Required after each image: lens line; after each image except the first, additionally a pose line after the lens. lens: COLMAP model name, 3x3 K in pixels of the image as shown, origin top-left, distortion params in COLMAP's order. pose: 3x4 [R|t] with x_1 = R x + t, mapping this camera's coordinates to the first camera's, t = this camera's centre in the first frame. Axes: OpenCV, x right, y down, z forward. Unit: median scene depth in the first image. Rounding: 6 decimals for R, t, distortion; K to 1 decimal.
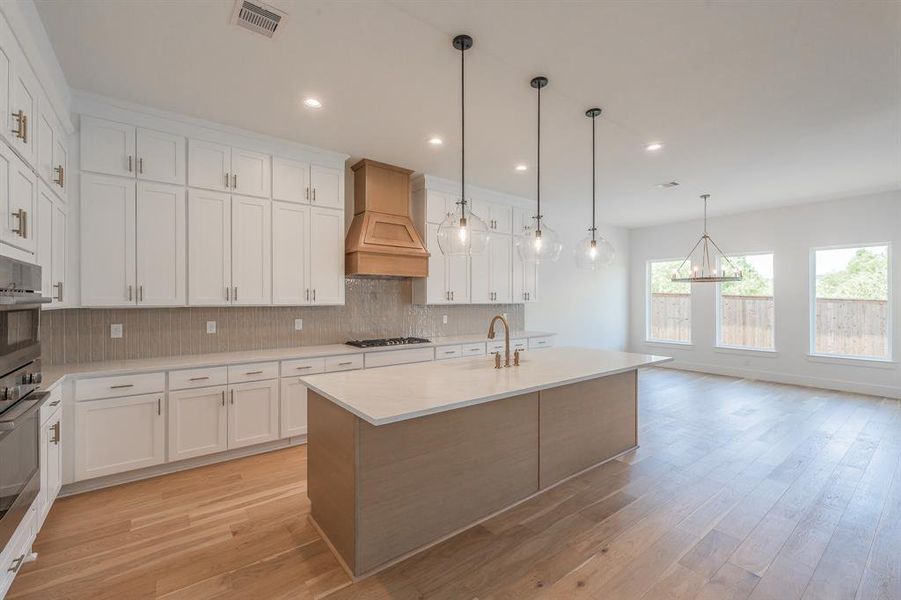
lens RADIAL K [[379.2, 0, 445.1], [0, 379.2, 302.4], [0, 0, 1]] dist [-0.003309, -0.000291]
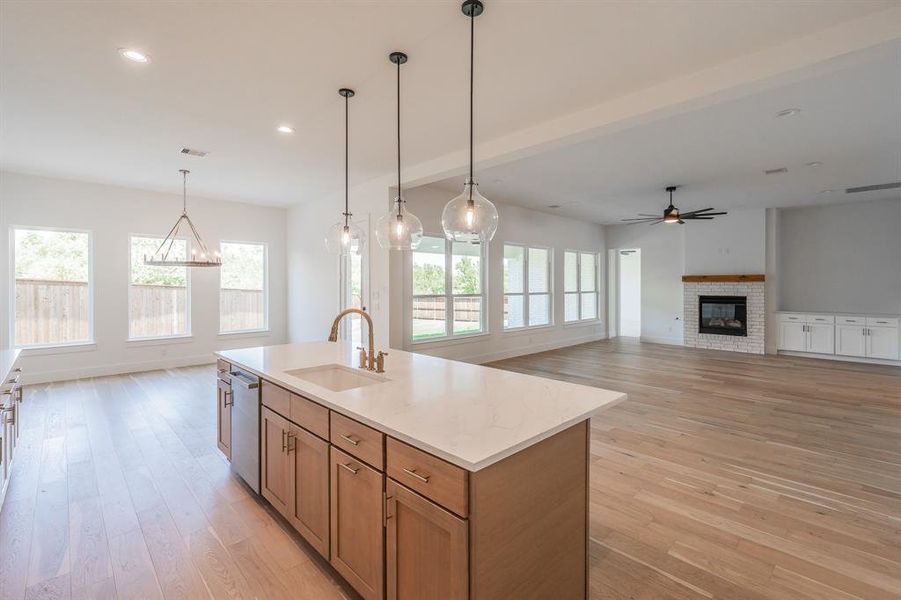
lens RADIAL K [[409.9, 0, 471.0], [0, 409.9, 293.0], [0, 0, 1]] dist [-0.001305, -0.000118]
pose [[-0.149552, -0.021652, 0.988517, -0.225544], [0.006702, 0.999715, 0.022911, -0.004797], [-0.988731, 0.010051, -0.149365, 0.275610]]
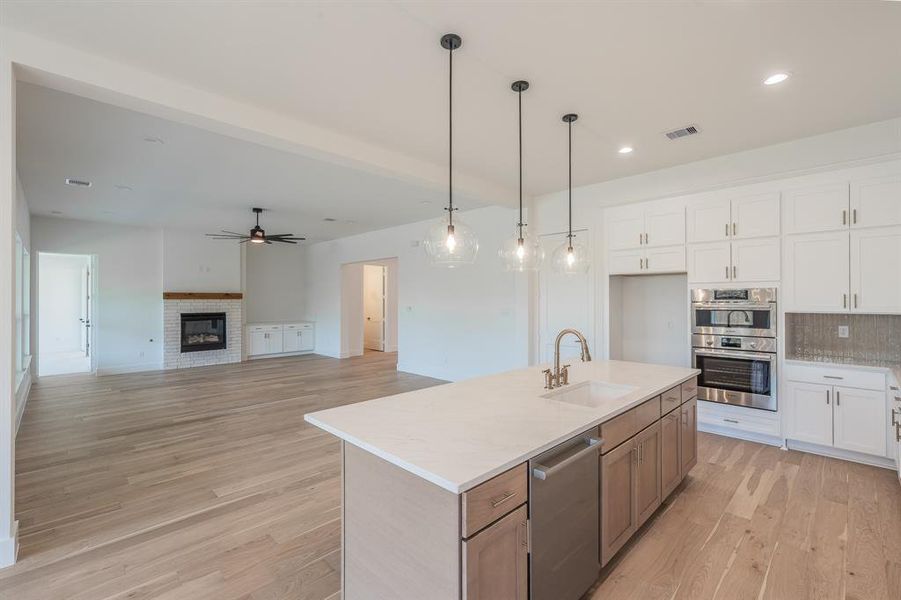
lens RADIAL K [[397.1, 0, 450.5], [0, 397.1, 300.0], [0, 0, 1]] dist [-0.005997, -0.000251]
pose [[-0.989224, 0.001056, -0.146405, 0.162626], [-0.000222, 0.999962, 0.008710, -0.011192], [0.146409, 0.008648, -0.989186, 0.562366]]
